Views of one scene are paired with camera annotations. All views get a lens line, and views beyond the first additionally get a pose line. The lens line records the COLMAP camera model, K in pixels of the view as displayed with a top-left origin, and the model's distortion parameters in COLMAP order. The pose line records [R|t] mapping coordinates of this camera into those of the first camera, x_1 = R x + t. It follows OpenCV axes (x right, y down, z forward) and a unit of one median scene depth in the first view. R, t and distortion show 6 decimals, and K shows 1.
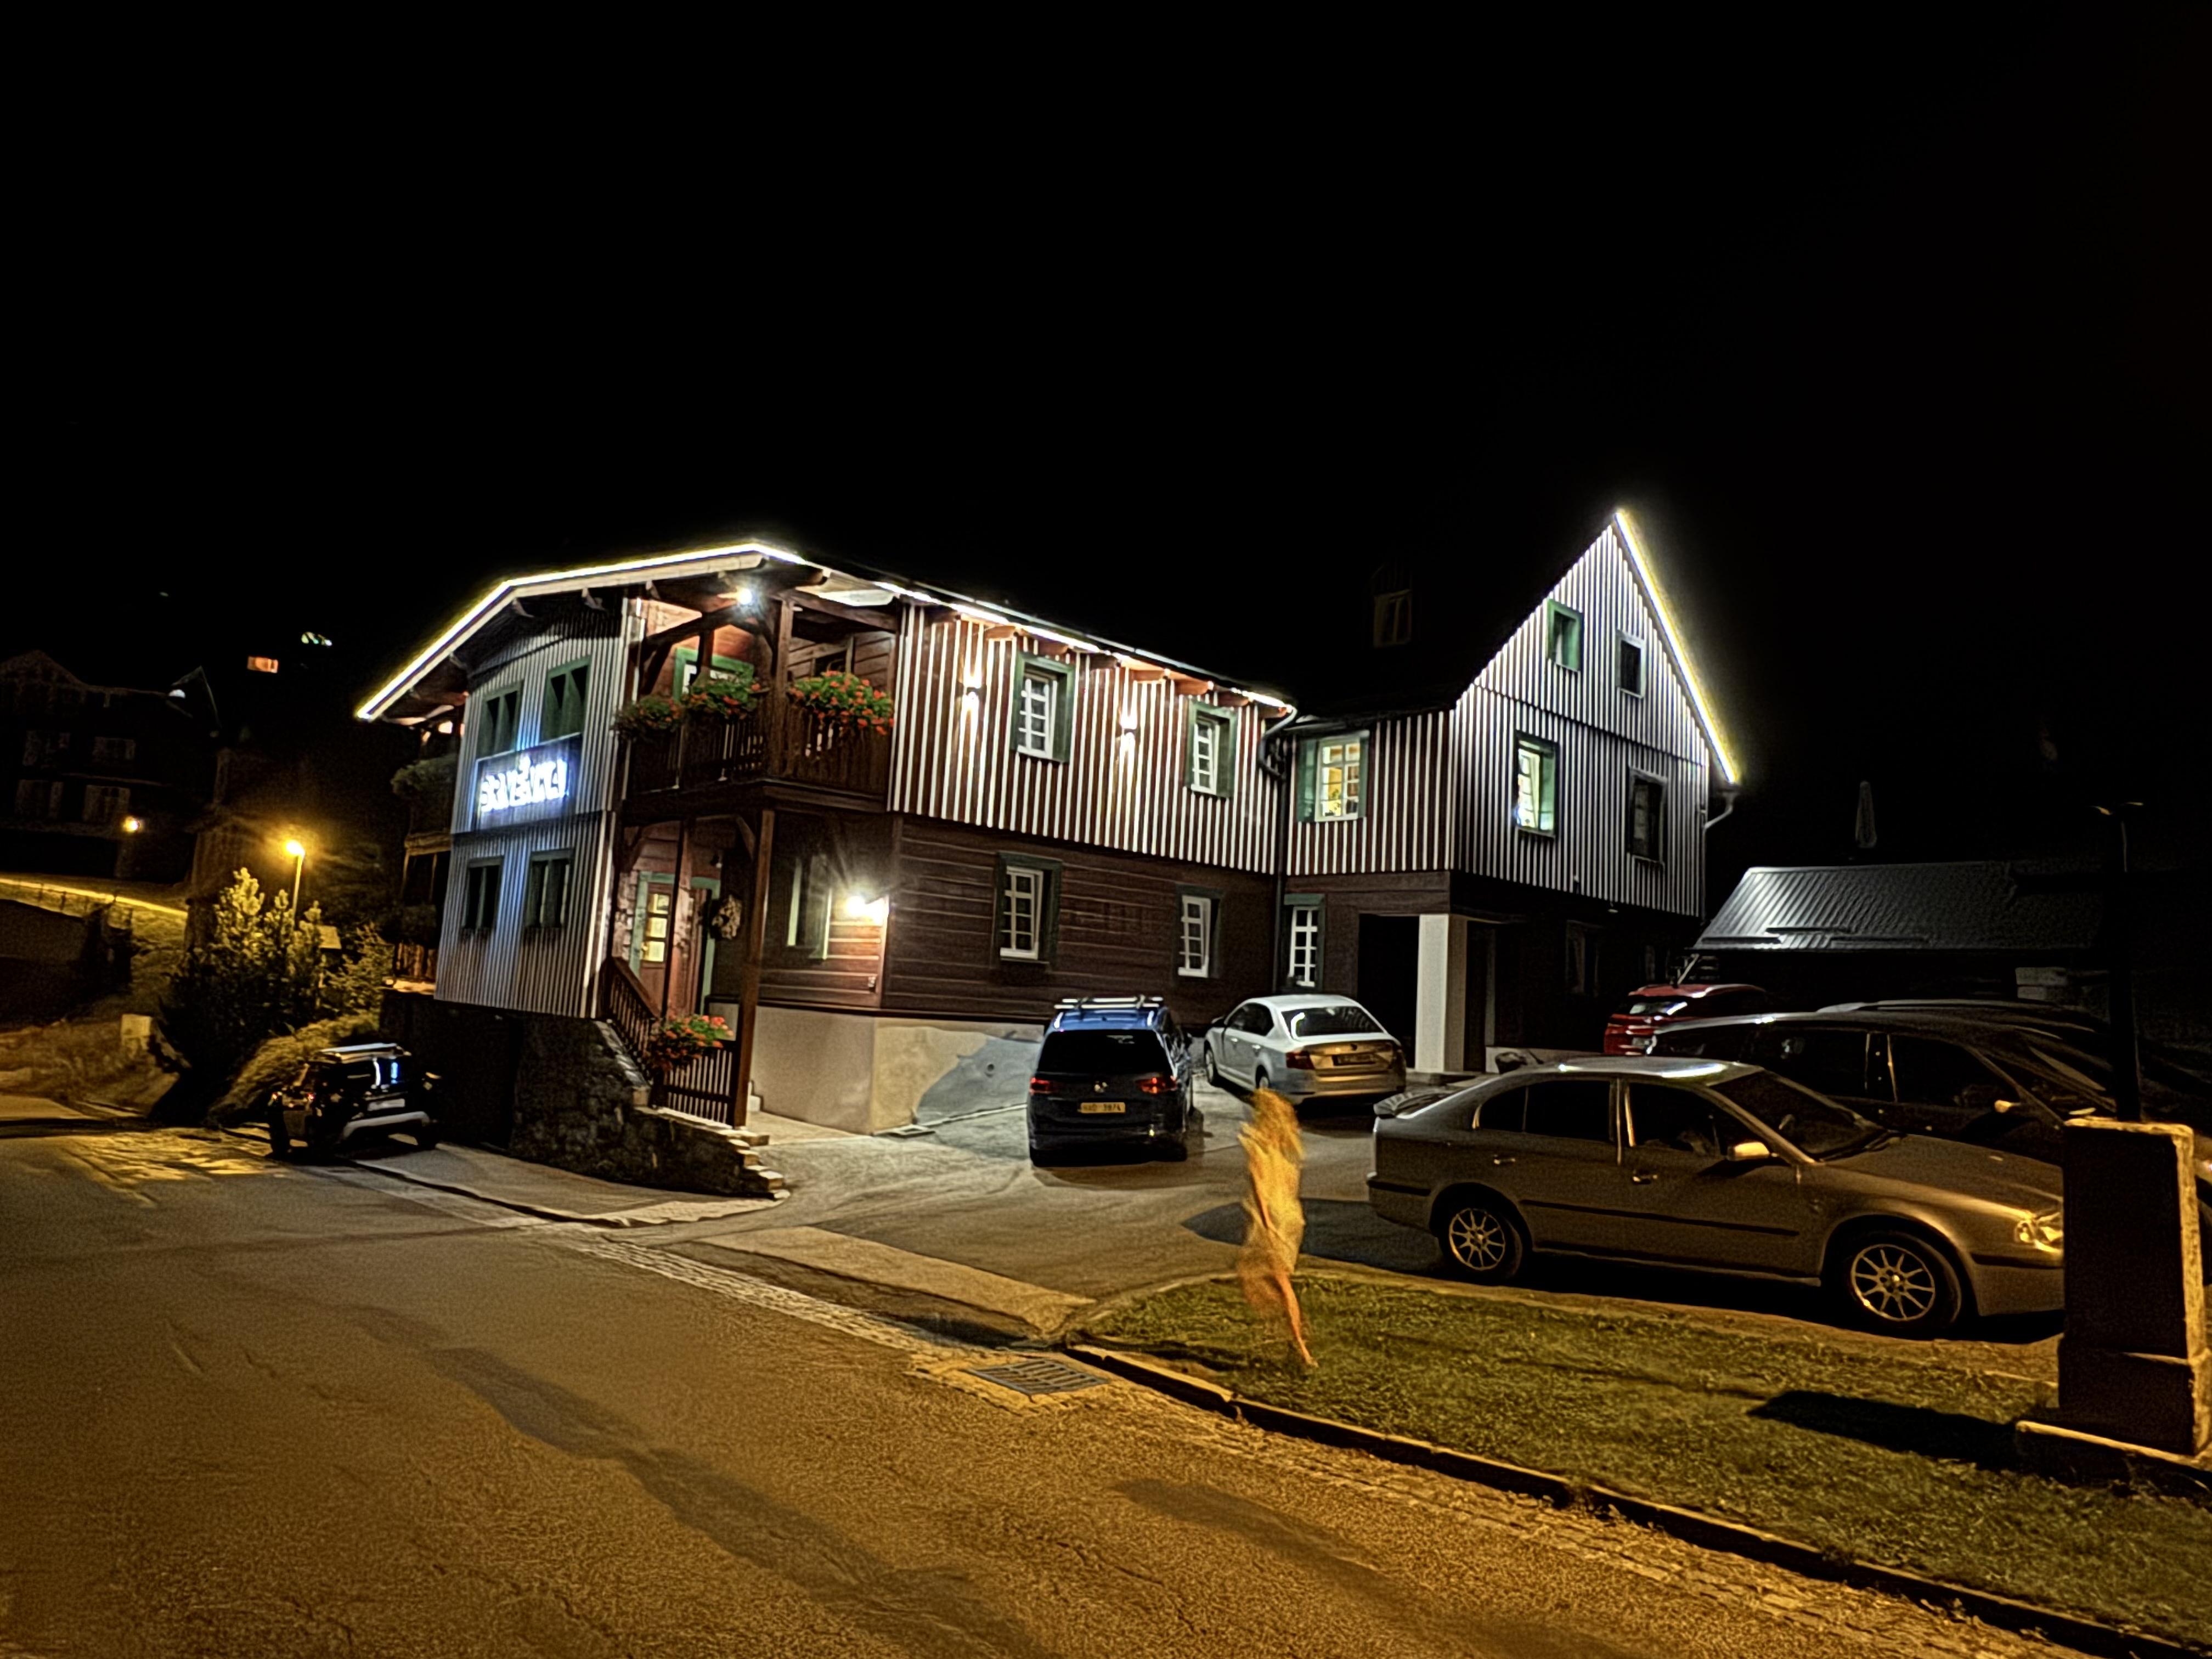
lens RADIAL K [[1364.8, 0, 1106.0], [0, 1364.8, 829.5], [0, 0, 1]] dist [-0.003516, 0.000501]
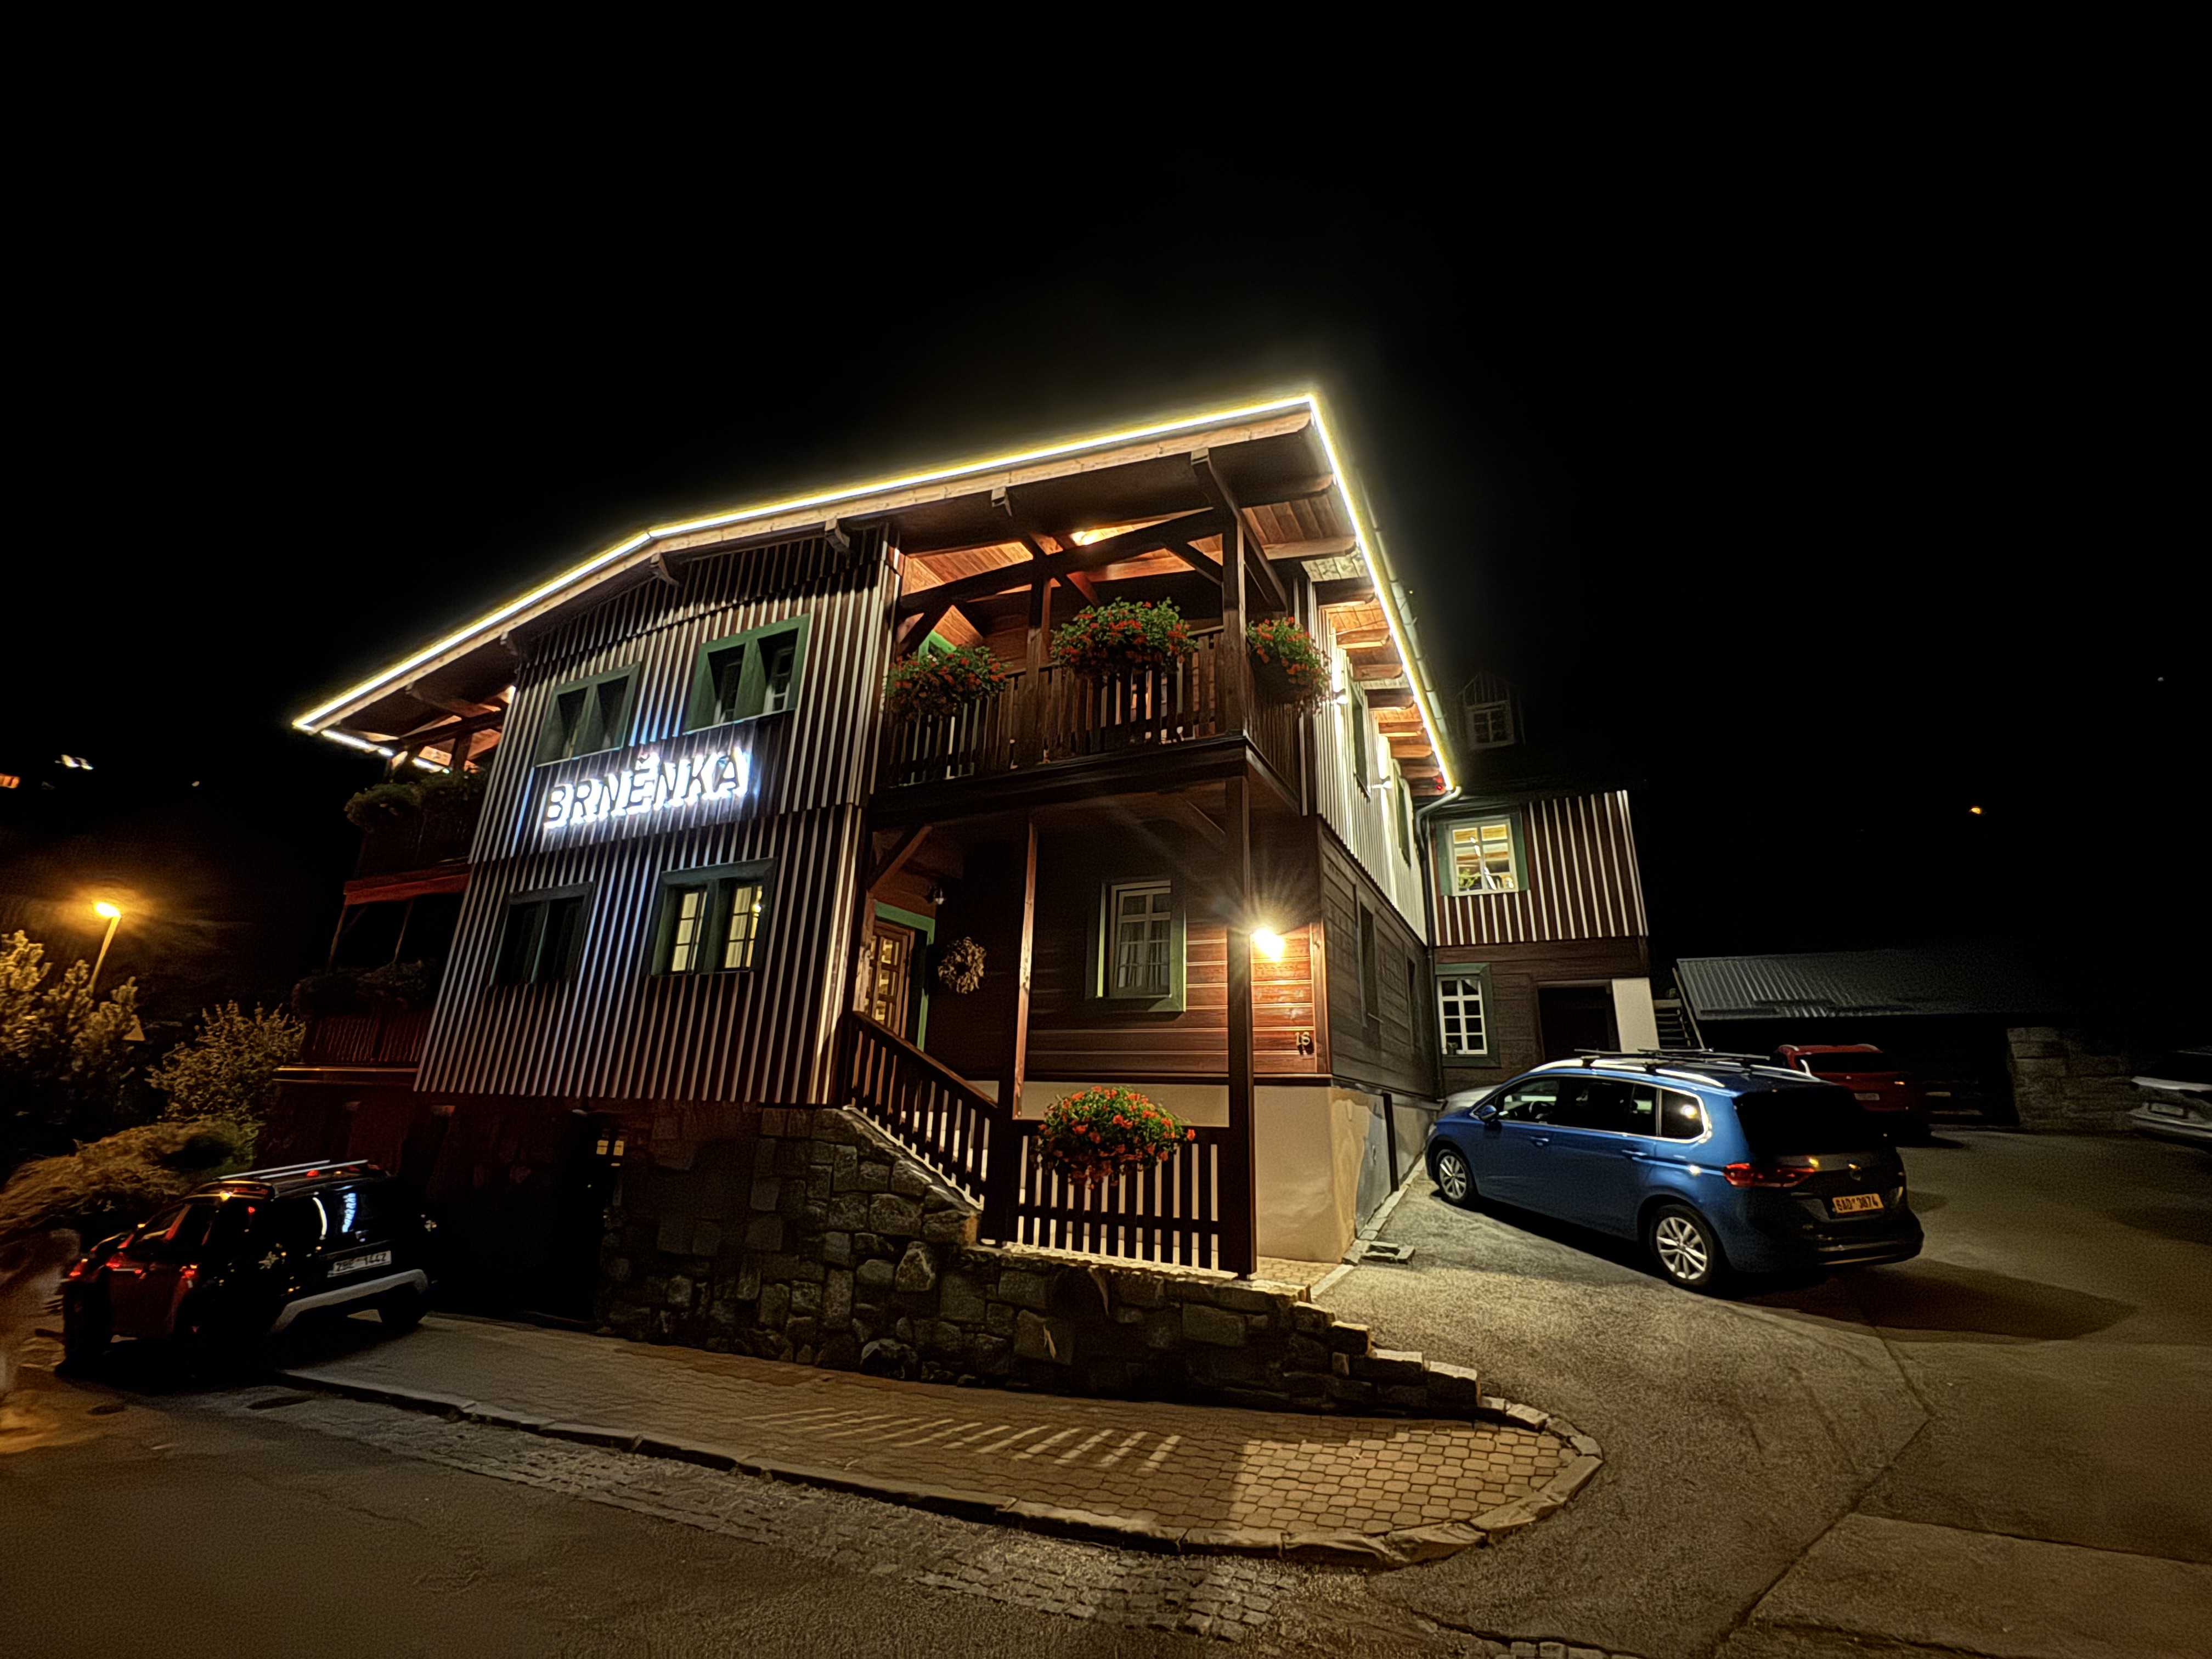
lens RADIAL K [[880.0, 0, 1106.0], [0, 880.0, 829.5], [0, 0, 1]] dist [0.000740, -0.000687]
pose [[0.932047, 0.079671, 0.353470, -0.361815], [-0.019687, 0.985221, -0.170153, 0.067158], [-0.361802, 0.151632, 0.919841, 0.469836]]
